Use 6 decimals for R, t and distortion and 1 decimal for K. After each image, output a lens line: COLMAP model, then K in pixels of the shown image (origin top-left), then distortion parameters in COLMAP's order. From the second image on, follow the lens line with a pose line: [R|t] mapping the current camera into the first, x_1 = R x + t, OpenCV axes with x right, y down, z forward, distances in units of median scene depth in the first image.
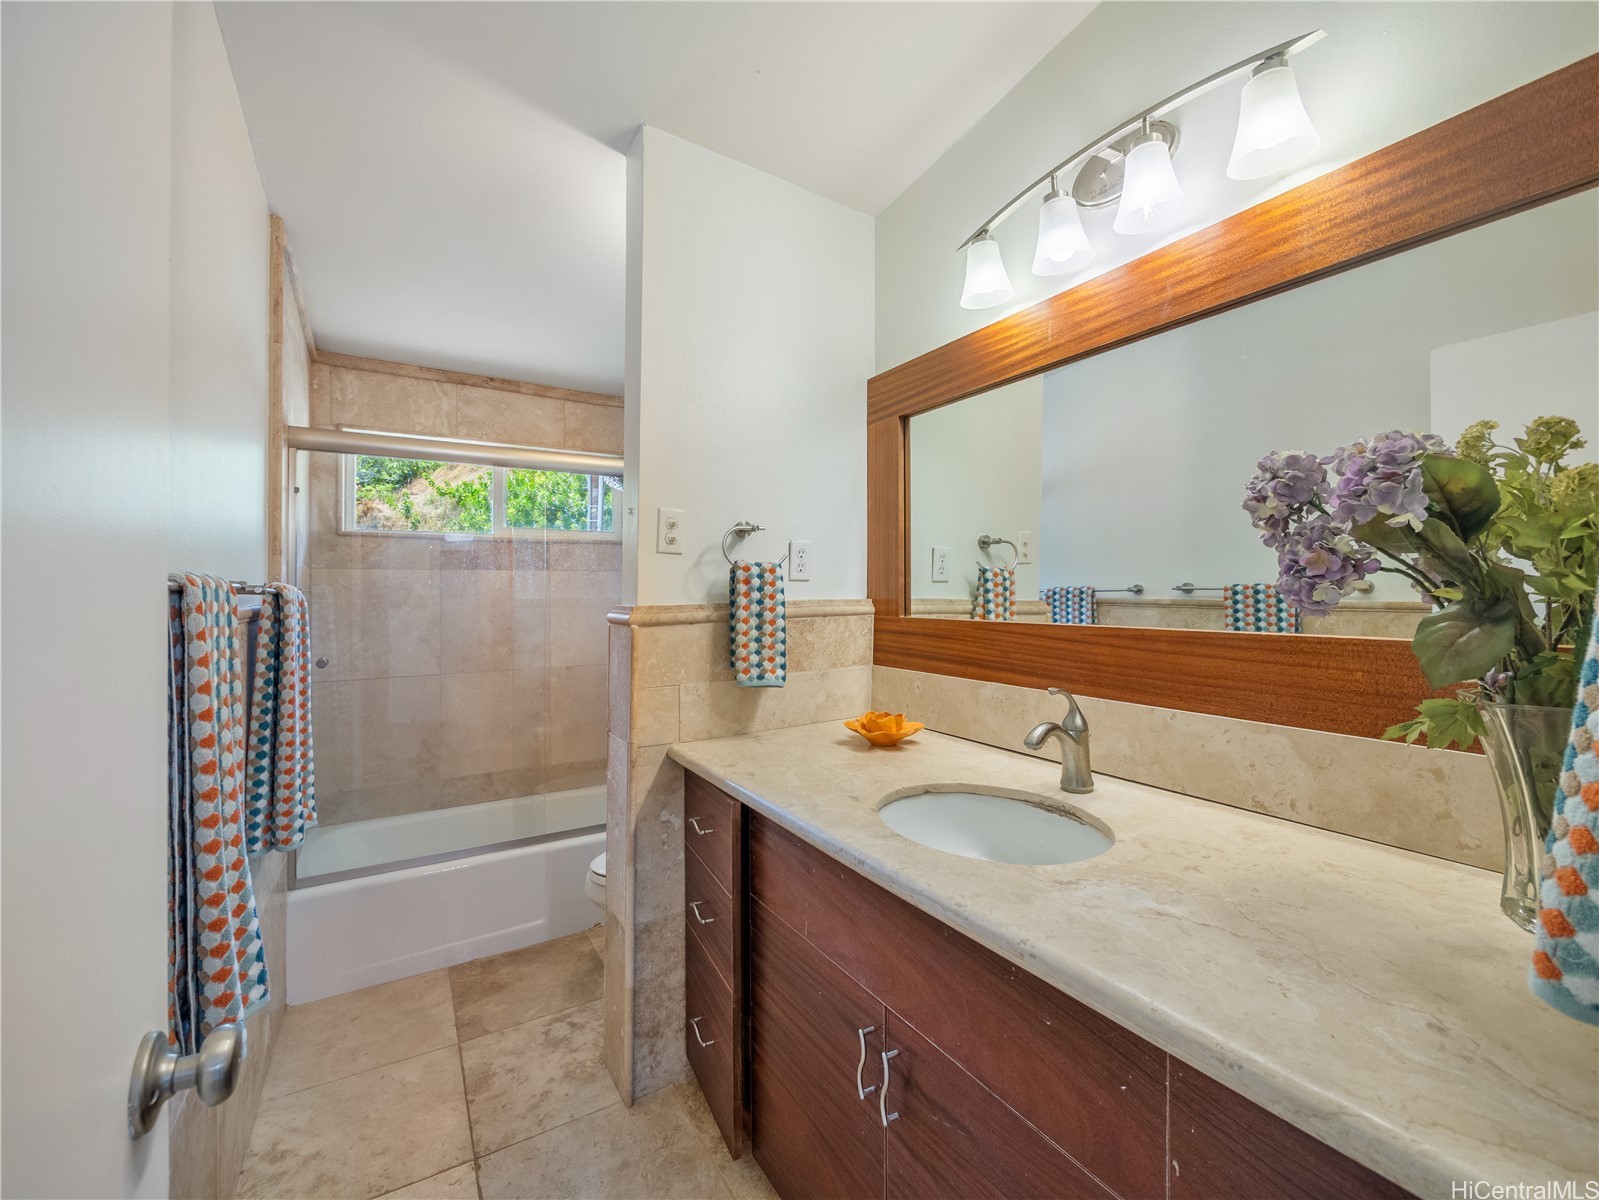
lens RADIAL K [[663.1, 0, 788.7], [0, 663.1, 588.4], [0, 0, 1]] dist [-0.007855, 0.001054]
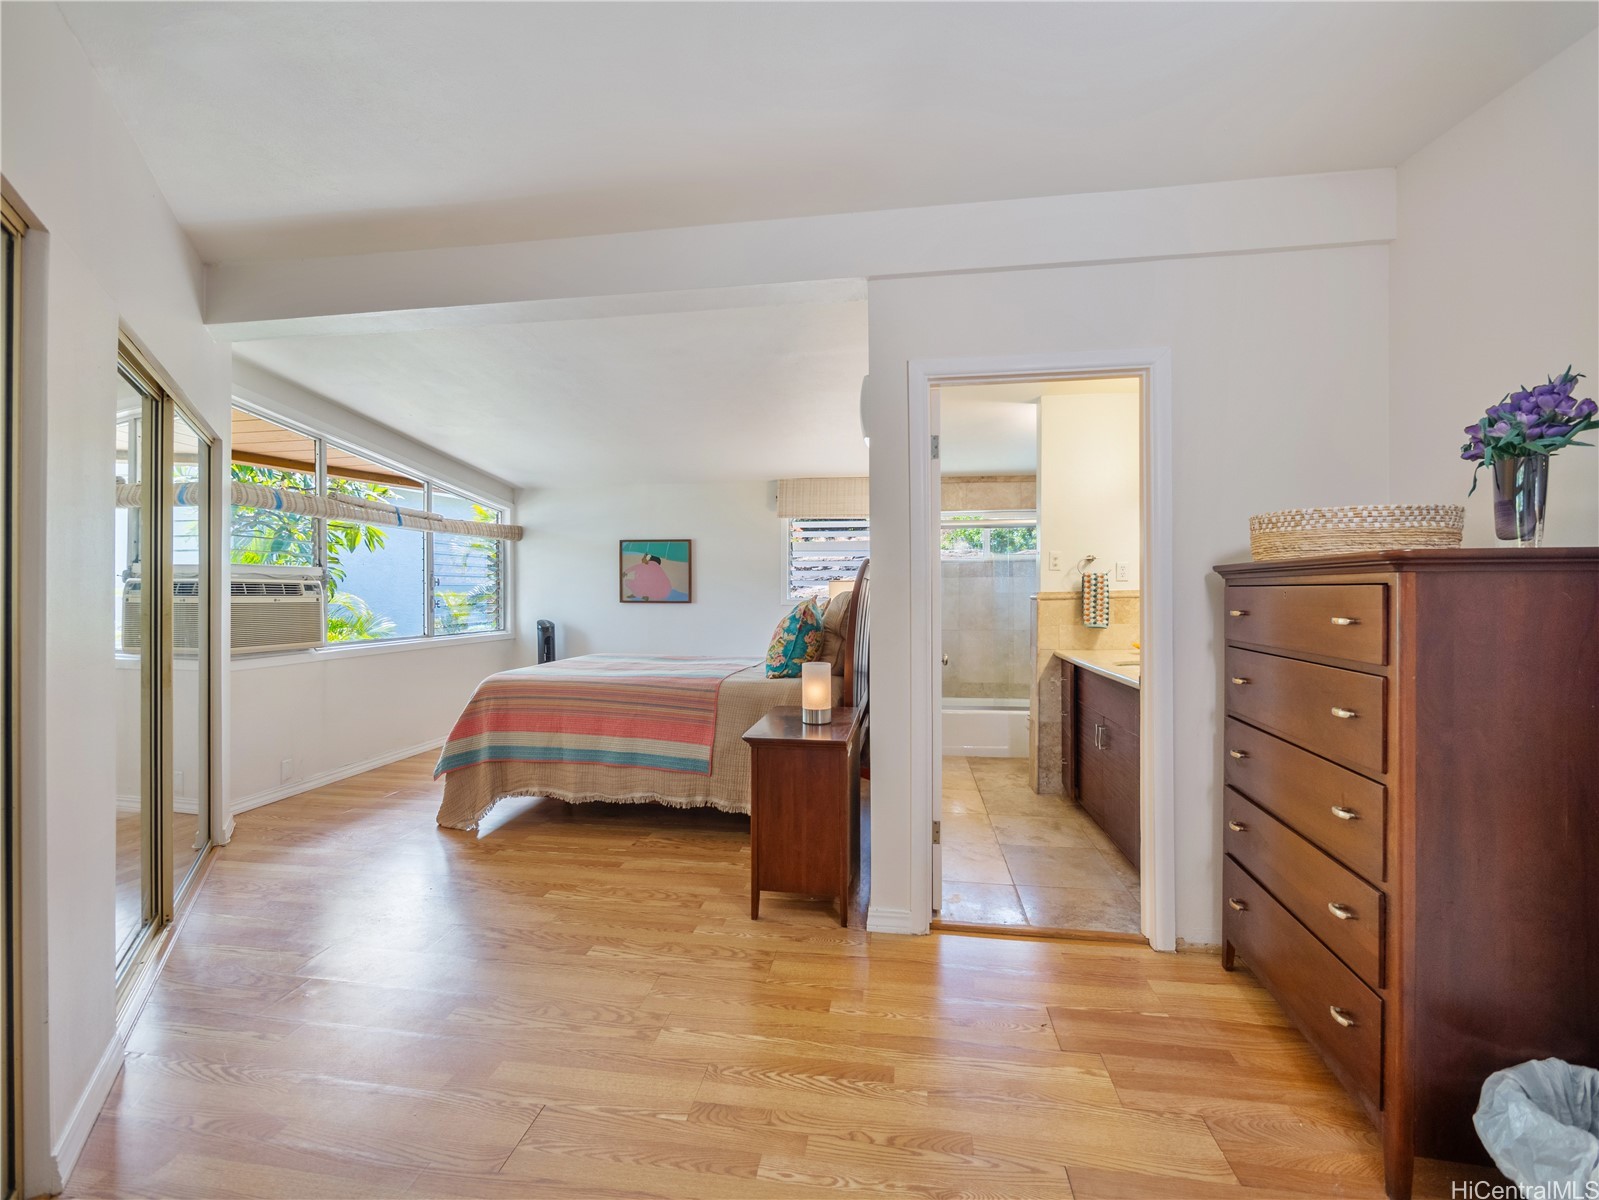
lens RADIAL K [[663.1, 0, 795.6], [0, 663.1, 589.7], [0, 0, 1]] dist [-0.007855, 0.001054]
pose [[0.767228, -0.002868, -0.641368, 0.623135], [0.002648, 0.999996, -0.001304, 0.017394], [0.641369, -0.000698, 0.767232, -1.403618]]
